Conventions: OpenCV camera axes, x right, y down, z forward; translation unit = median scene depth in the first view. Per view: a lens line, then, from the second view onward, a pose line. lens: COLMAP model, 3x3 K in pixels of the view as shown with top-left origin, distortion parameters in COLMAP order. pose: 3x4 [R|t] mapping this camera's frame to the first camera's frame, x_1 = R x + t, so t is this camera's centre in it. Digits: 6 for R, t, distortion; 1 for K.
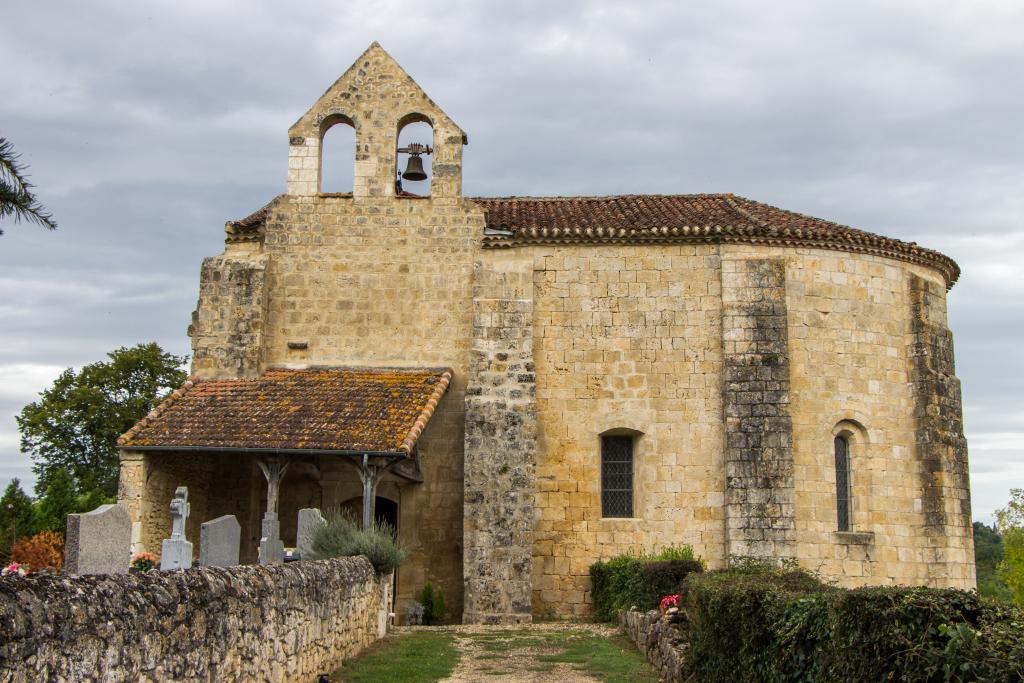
lens RADIAL K [[1211.4, 0, 512.0], [0, 1211.4, 341.5], [0, 0, 1]] dist [0.014921, 0.010662]
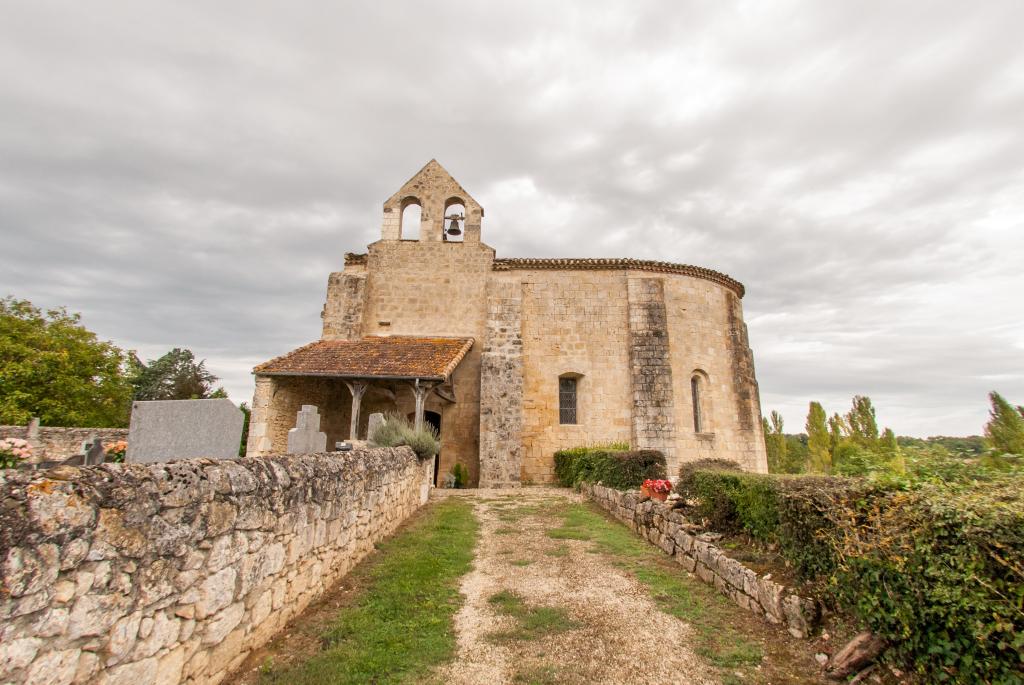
lens RADIAL K [[451.0, 0, 512.7], [0, 451.0, 351.6], [0, 0, 1]] dist [-0.000166, -0.000020]
pose [[0.999021, 0.012086, 0.042551, -0.021510], [-0.010764, 0.999456, -0.031168, 0.062519], [-0.042904, 0.030679, 0.998608, 0.356759]]
